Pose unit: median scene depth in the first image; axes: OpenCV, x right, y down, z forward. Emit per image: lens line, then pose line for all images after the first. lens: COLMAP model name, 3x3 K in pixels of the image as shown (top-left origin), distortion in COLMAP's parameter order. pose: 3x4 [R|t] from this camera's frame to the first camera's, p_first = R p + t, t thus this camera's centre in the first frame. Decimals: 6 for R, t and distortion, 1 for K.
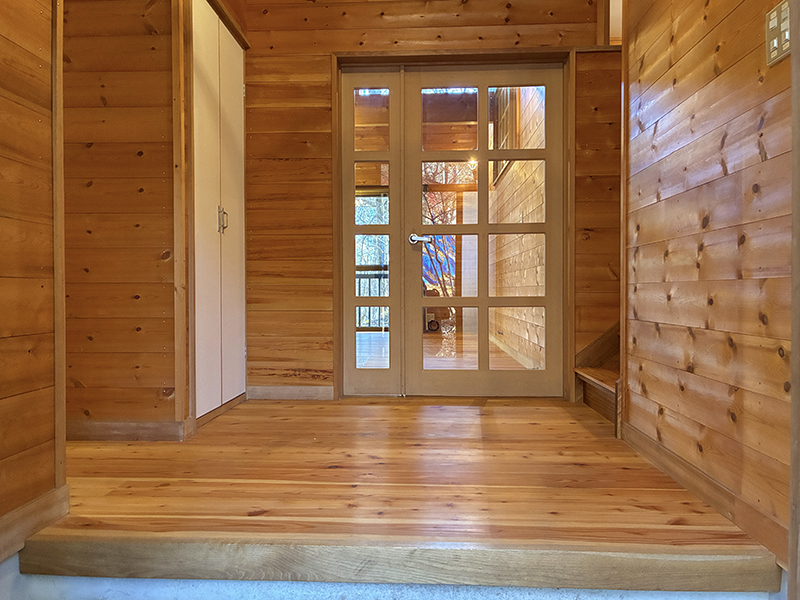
lens RADIAL K [[599.0, 0, 400.0], [0, 599.0, 300.0], [0, 0, 1]] dist [0.077604, -0.103935]
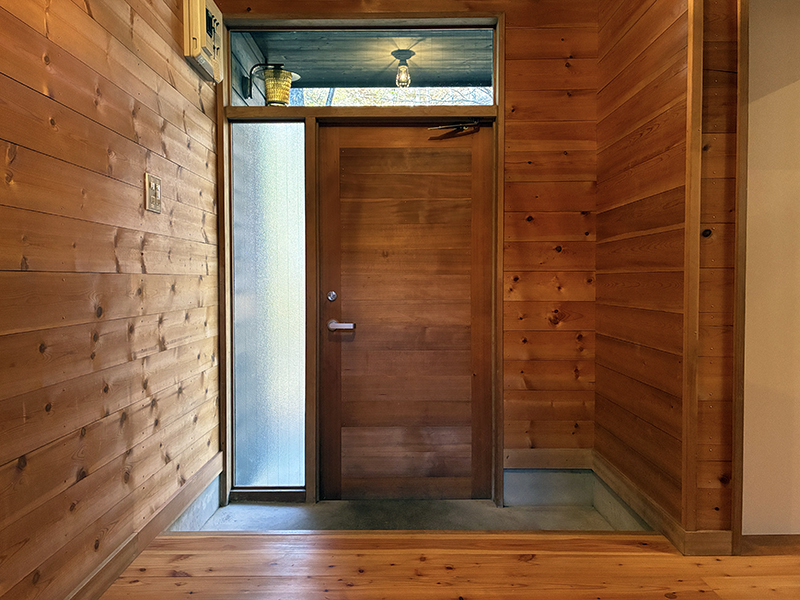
lens RADIAL K [[599.0, 0, 400.0], [0, 599.0, 300.0], [0, 0, 1]] dist [0.077604, -0.103935]
pose [[-0.999121, 0.004267, -0.041700, 0.060390], [0.002404, 0.999001, 0.044620, -0.208827], [0.041849, 0.044481, -0.998133, 2.202260]]
